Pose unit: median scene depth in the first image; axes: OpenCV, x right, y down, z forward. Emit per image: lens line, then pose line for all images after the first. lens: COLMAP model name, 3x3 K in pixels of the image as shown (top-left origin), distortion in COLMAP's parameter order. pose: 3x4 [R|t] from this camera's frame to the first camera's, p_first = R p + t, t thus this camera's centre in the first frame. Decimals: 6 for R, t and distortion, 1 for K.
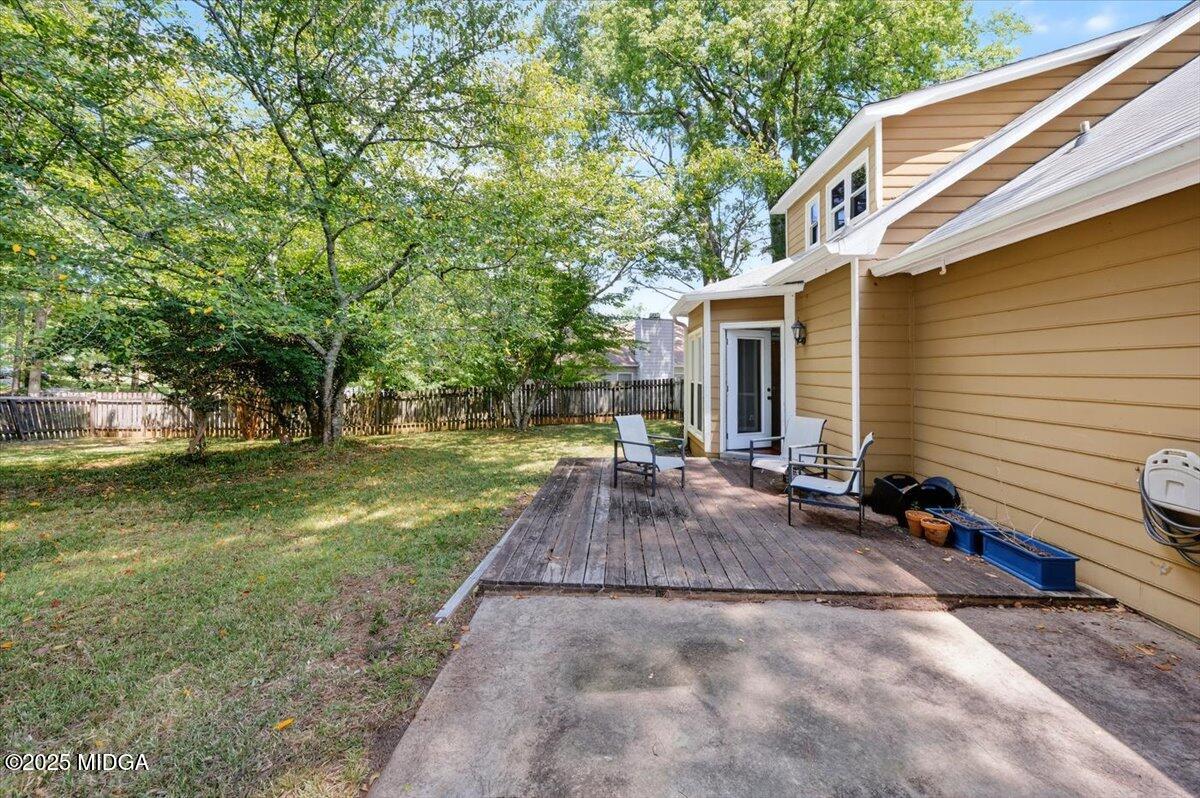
lens RADIAL K [[480.6, 0, 598.1], [0, 480.6, 361.0], [0, 0, 1]] dist [0.001259, 0.000324]
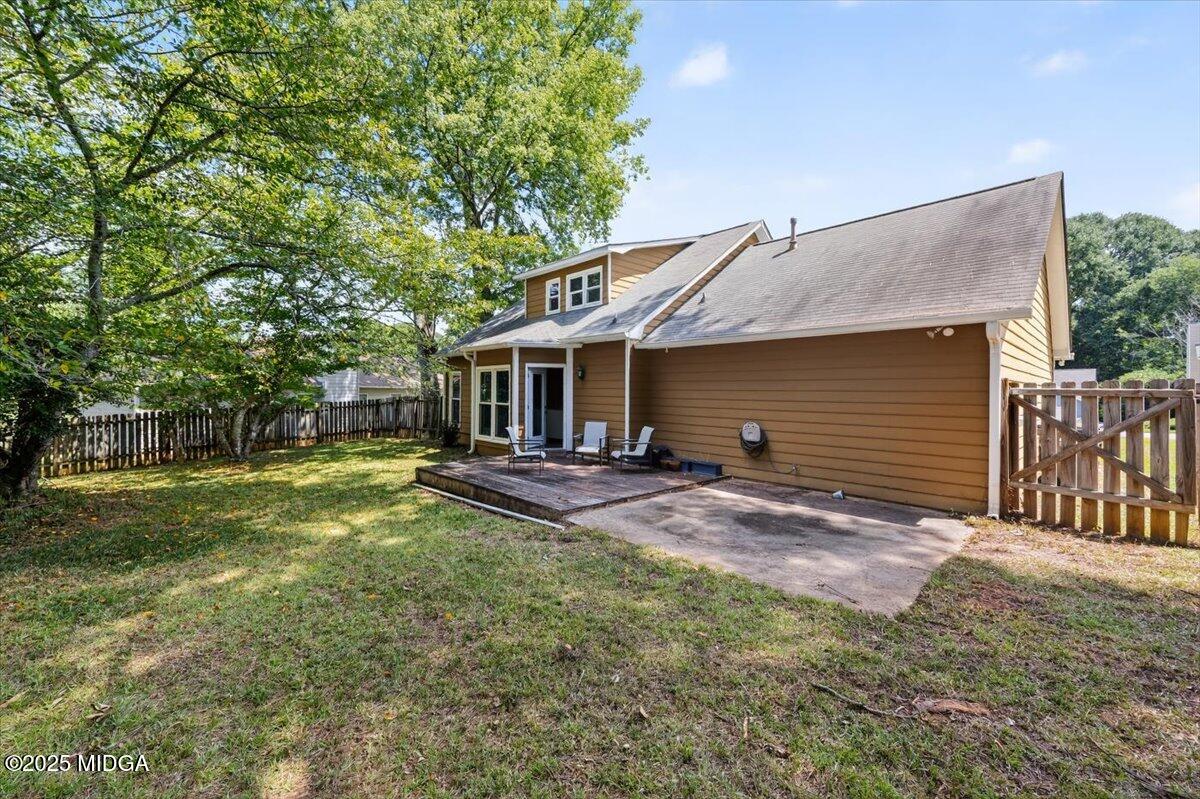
lens RADIAL K [[465.2, 0, 592.7], [0, 465.2, 395.0], [0, 0, 1]] dist [-0.000539, -0.000479]
pose [[0.711817, -0.007902, 0.702321, -0.681374], [-0.016571, 0.999469, 0.028041, -0.027743], [-0.702170, -0.031598, 0.711308, -0.183358]]
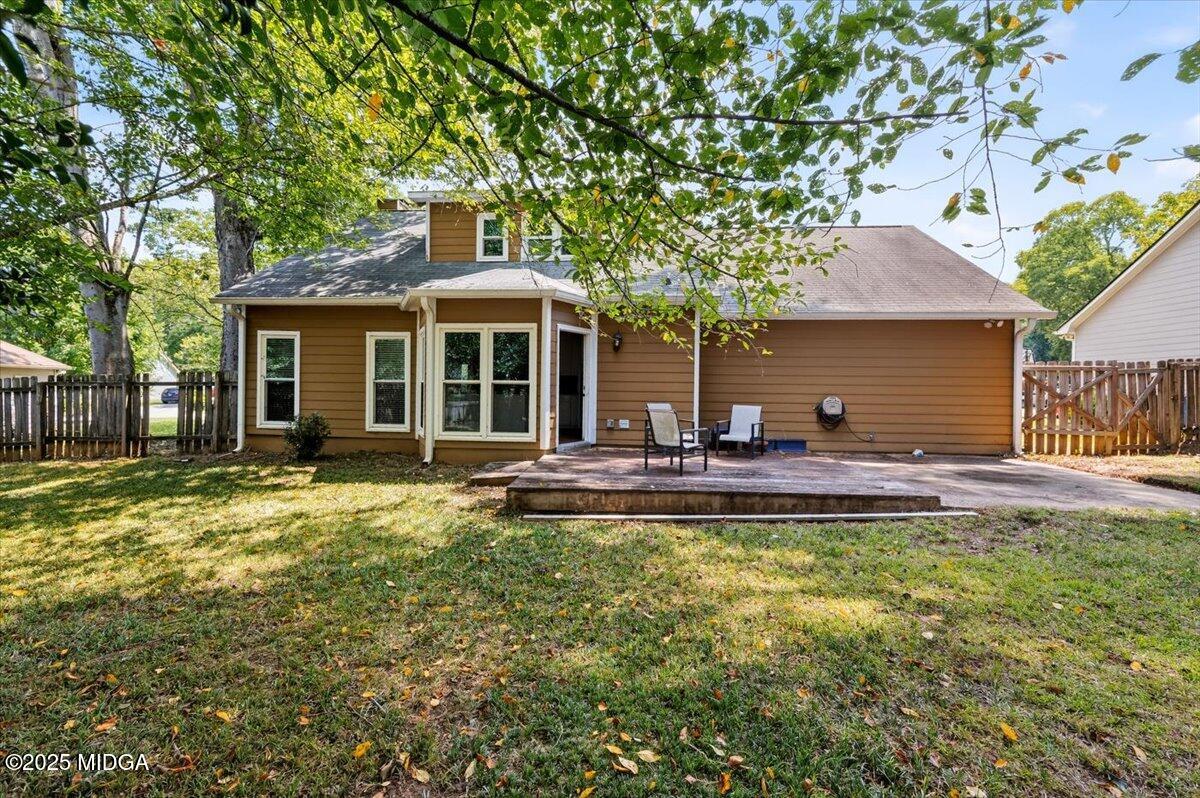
lens RADIAL K [[465.2, 0, 592.7], [0, 465.2, 394.5], [0, 0, 1]] dist [-0.000539, -0.000479]
pose [[0.040376, -0.013464, 0.999094, -0.842882], [-0.029573, 0.999455, 0.014664, 0.065419], [-0.998747, -0.030138, 0.039955, 0.993532]]
